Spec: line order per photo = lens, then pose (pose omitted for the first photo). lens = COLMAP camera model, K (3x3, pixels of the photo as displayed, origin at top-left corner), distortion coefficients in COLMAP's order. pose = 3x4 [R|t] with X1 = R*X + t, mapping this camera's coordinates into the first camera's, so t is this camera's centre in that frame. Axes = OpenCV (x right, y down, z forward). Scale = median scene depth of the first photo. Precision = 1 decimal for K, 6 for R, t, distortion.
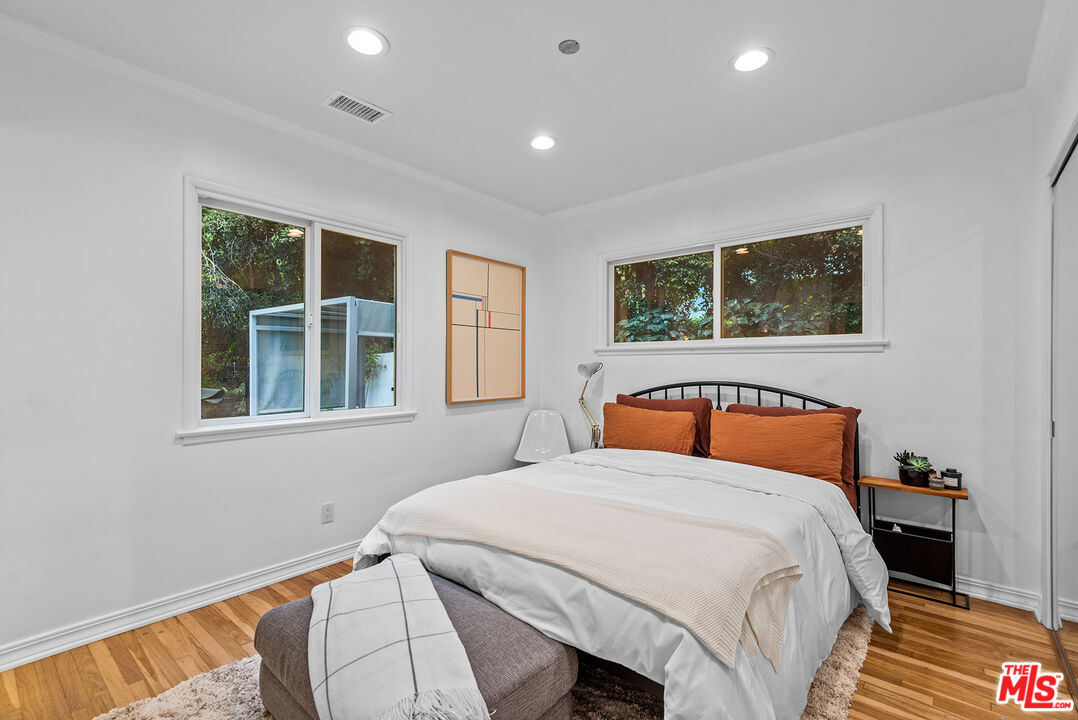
lens RADIAL K [[485.6, 0, 537.7], [0, 485.6, 353.8], [0, 0, 1]] dist [0.040022, -0.020938]
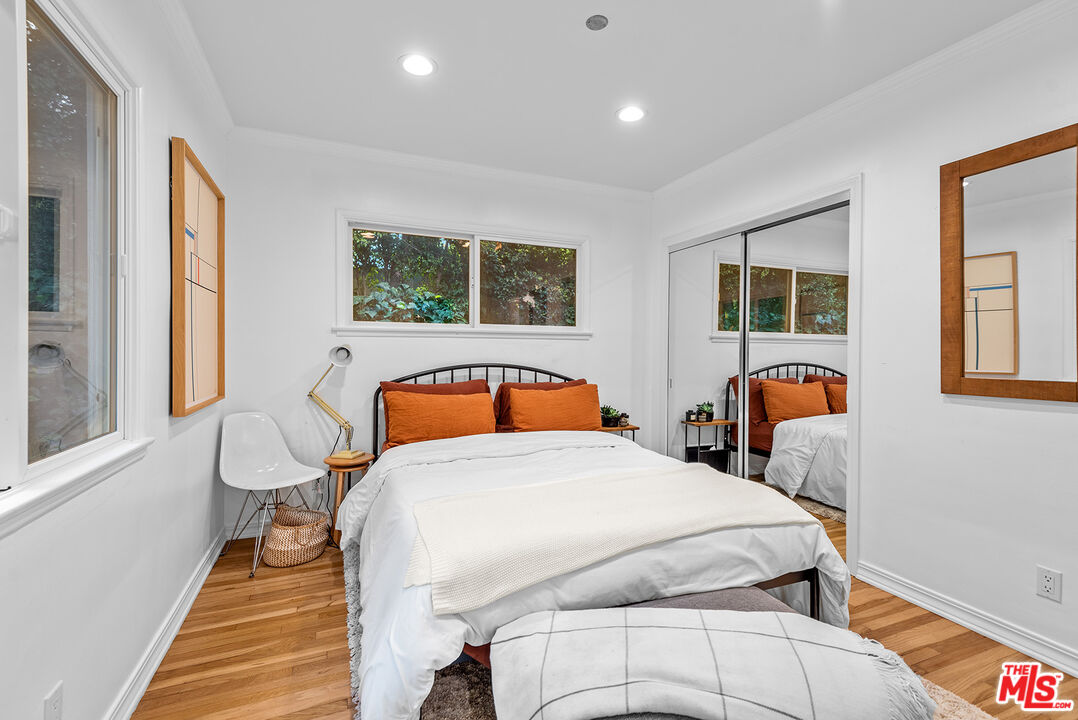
lens RADIAL K [[483.5, 0, 535.7], [0, 483.5, 348.1], [0, 0, 1]] dist [0.040676, -0.020388]
pose [[0.449037, 0.002717, 0.893509, -0.632666], [-0.026409, 0.999599, 0.010232, 0.009978], [-0.893123, -0.028192, 0.448928, 0.486175]]
